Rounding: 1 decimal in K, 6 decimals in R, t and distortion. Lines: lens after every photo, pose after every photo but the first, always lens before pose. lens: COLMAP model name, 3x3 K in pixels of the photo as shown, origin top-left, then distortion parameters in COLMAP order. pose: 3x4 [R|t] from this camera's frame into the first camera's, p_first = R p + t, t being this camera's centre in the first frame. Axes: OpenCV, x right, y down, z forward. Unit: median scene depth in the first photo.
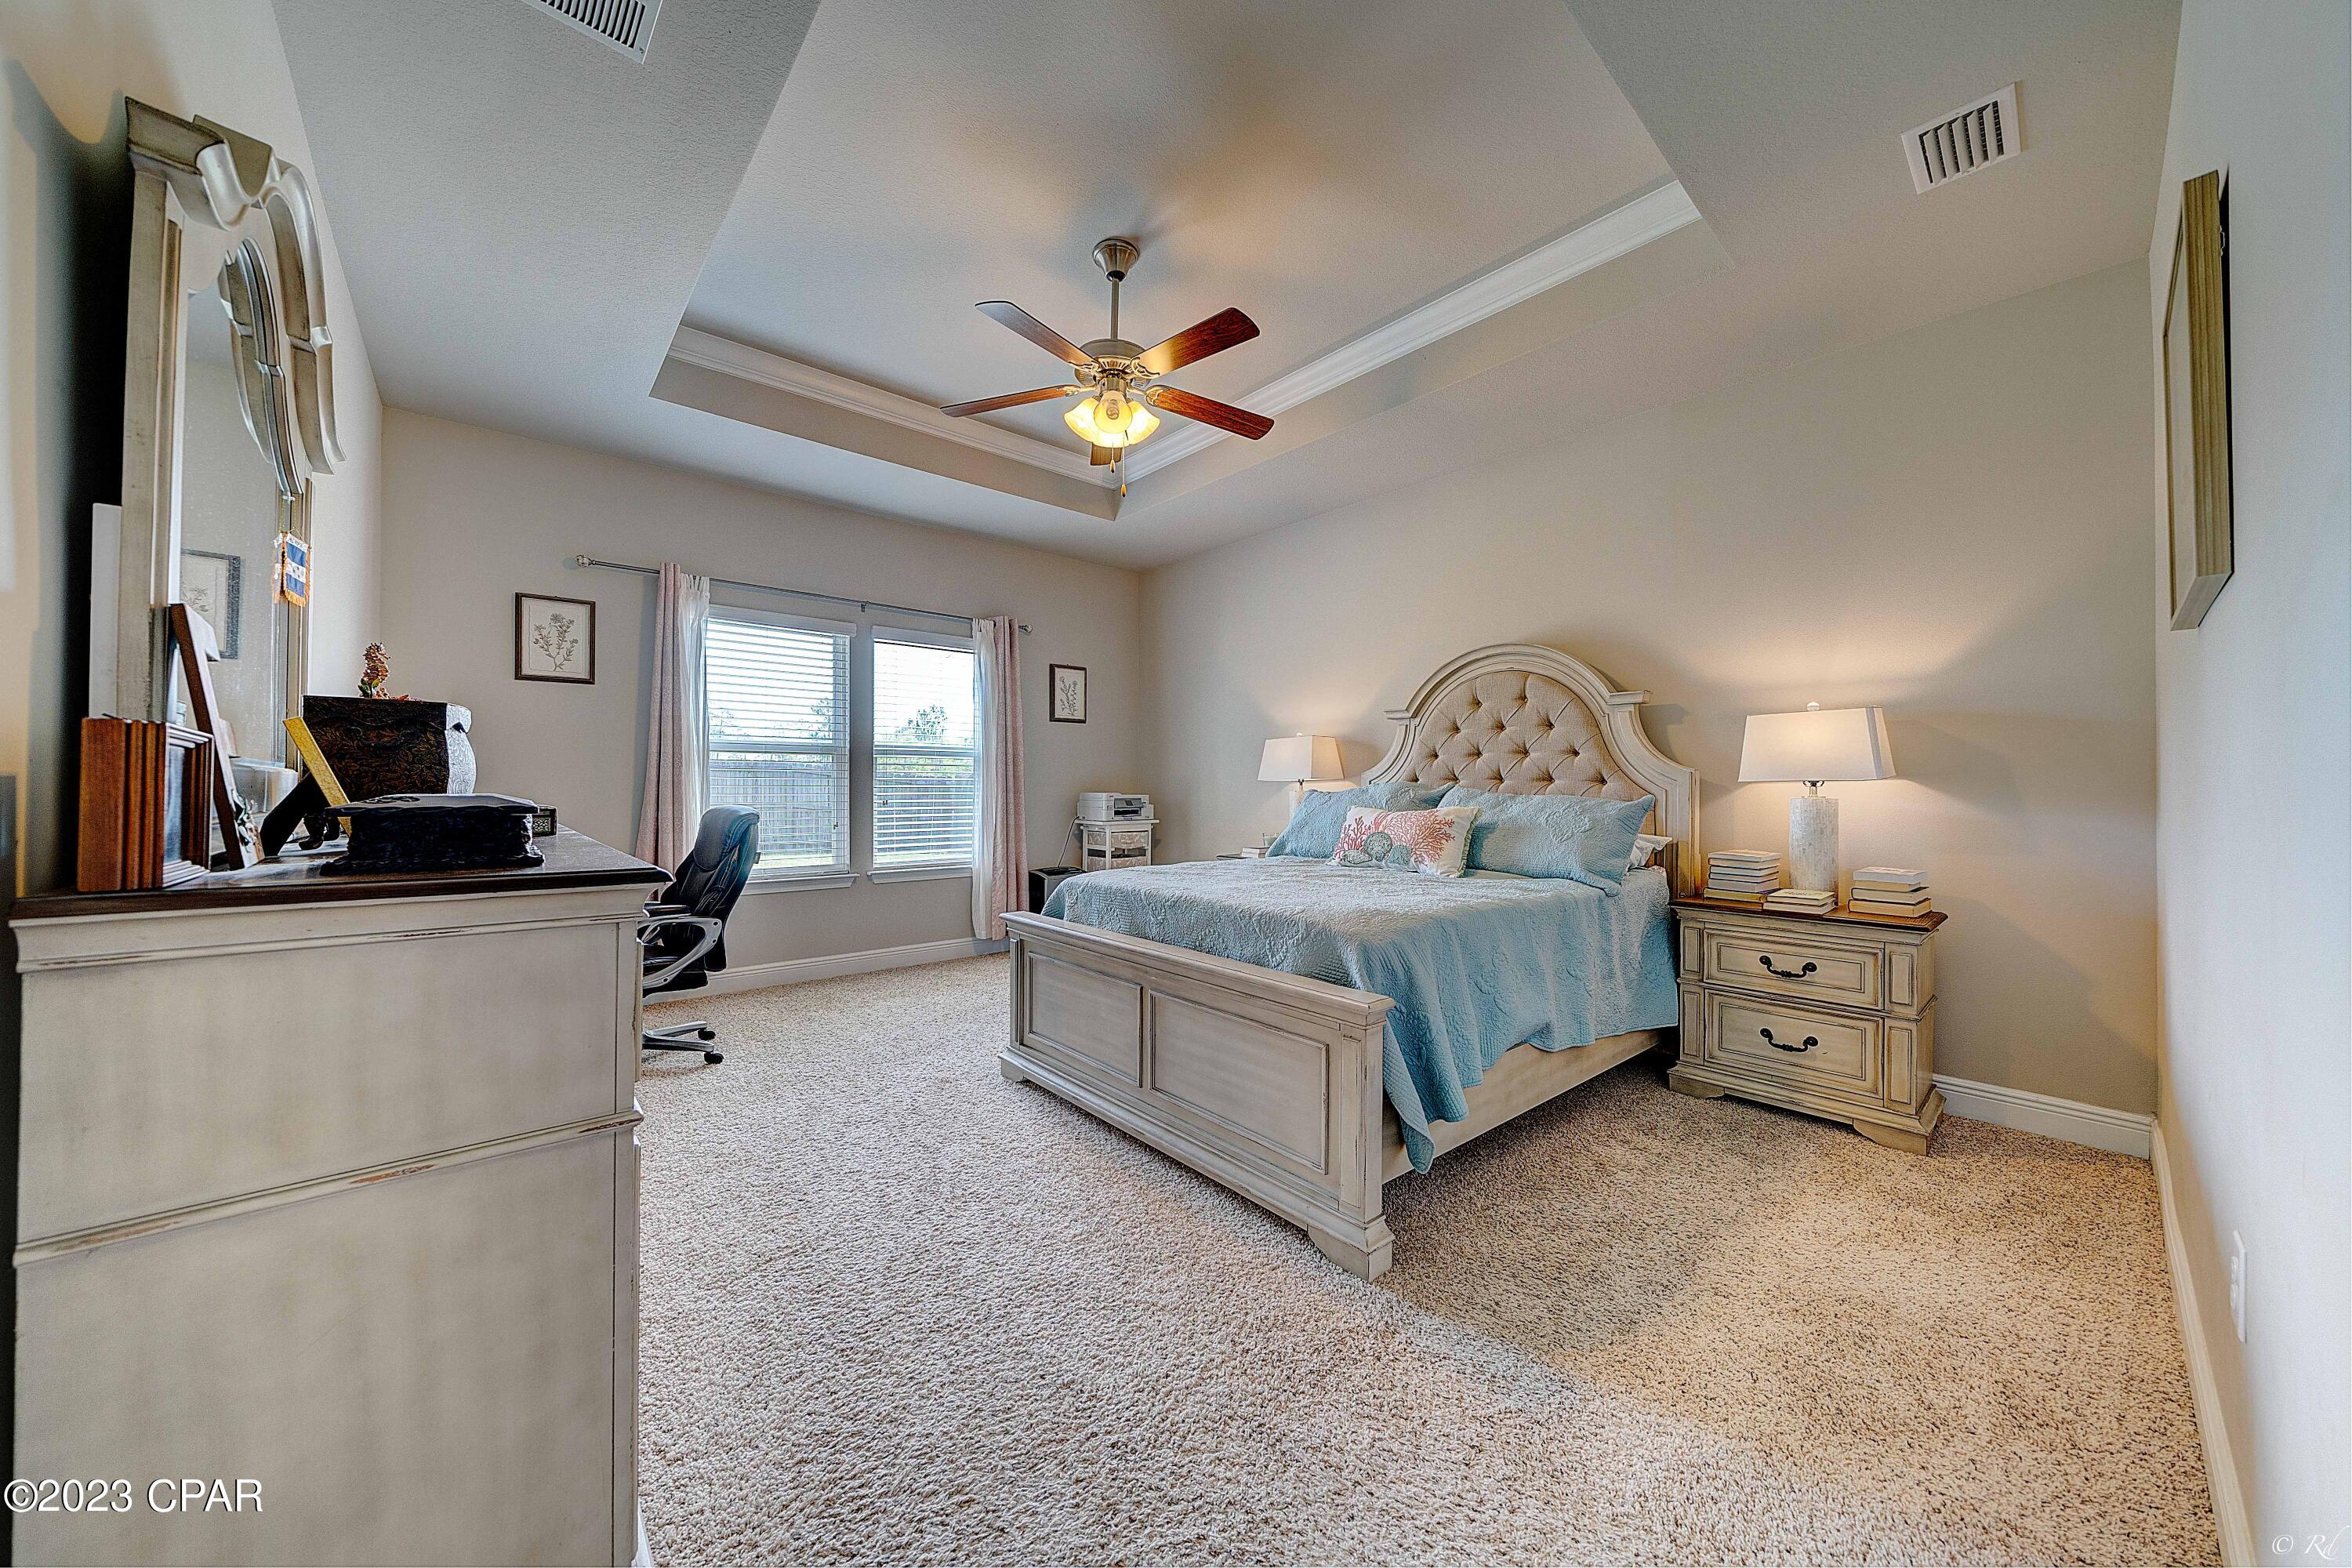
lens RADIAL K [[799.5, 0, 1184.1], [0, 799.5, 781.3], [0, 0, 1]] dist [-0.007607, 0.000124]
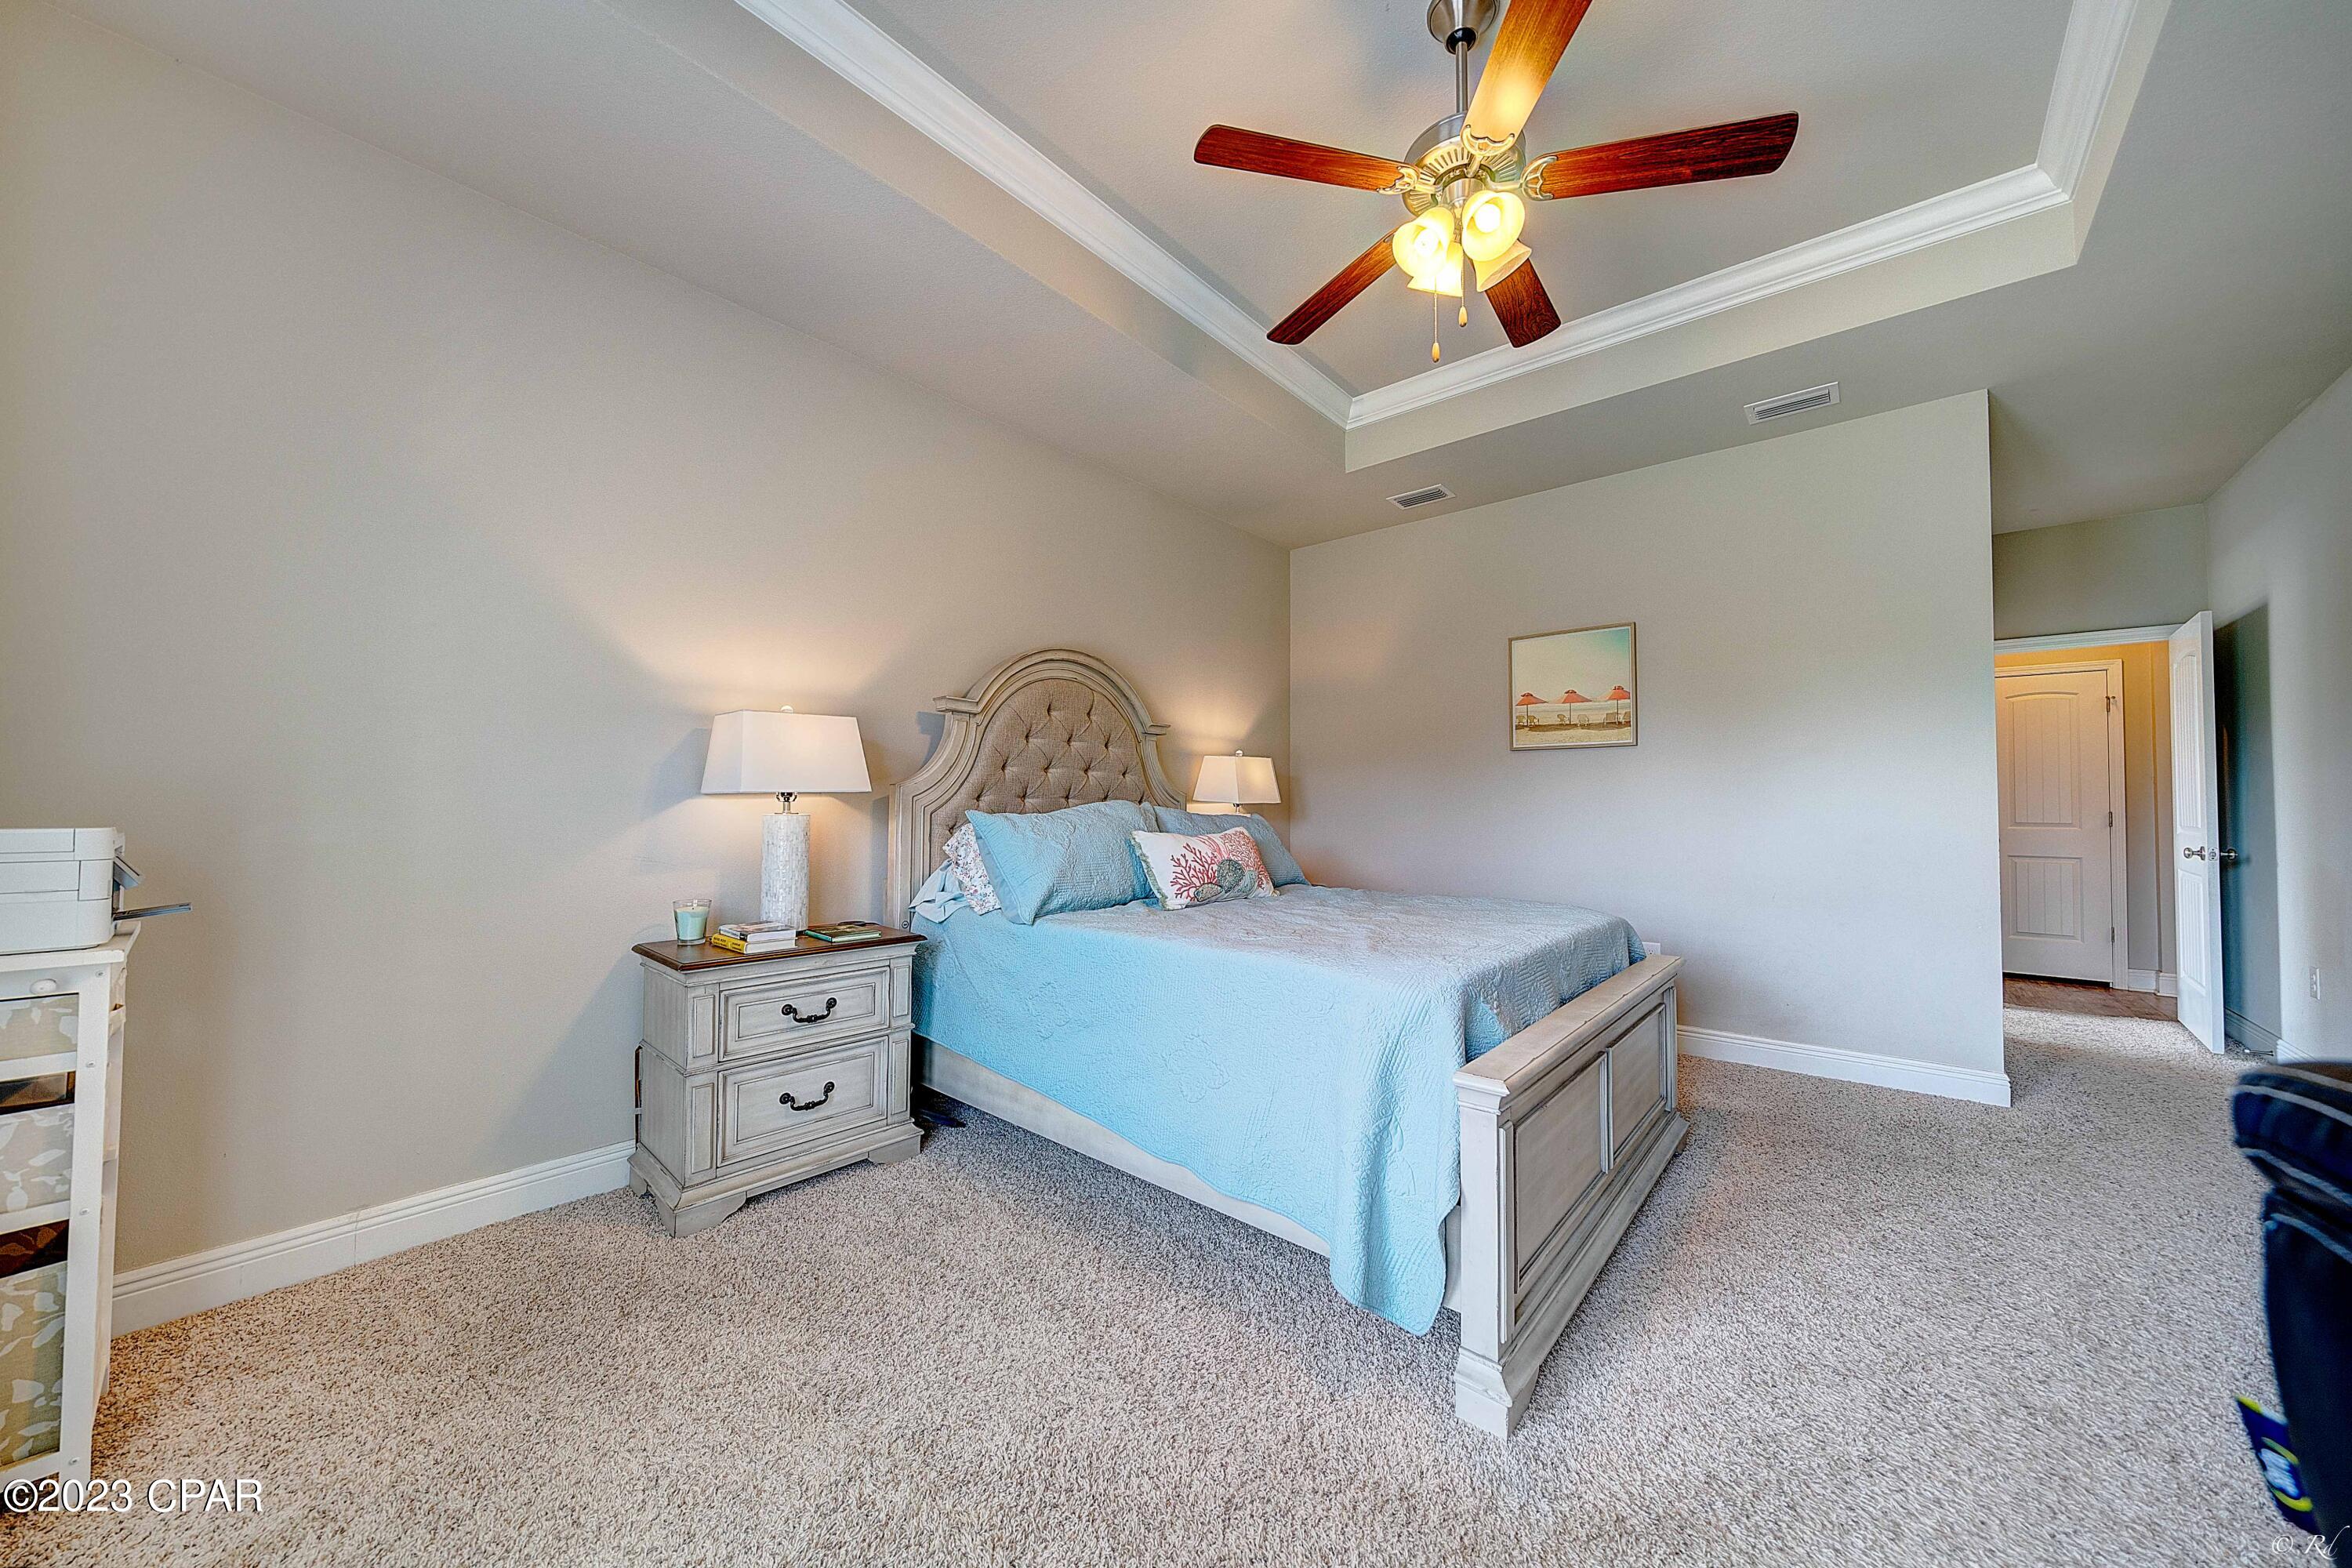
lens RADIAL K [[808.2, 0, 1162.9], [0, 808.2, 778.9], [0, 0, 1]] dist [-0.008009, -0.000094]
pose [[-0.122986, 0.033251, 0.991851, -0.161980], [-0.017267, 0.999216, -0.035639, 0.007769], [-0.992258, -0.021509, -0.122316, 0.734572]]
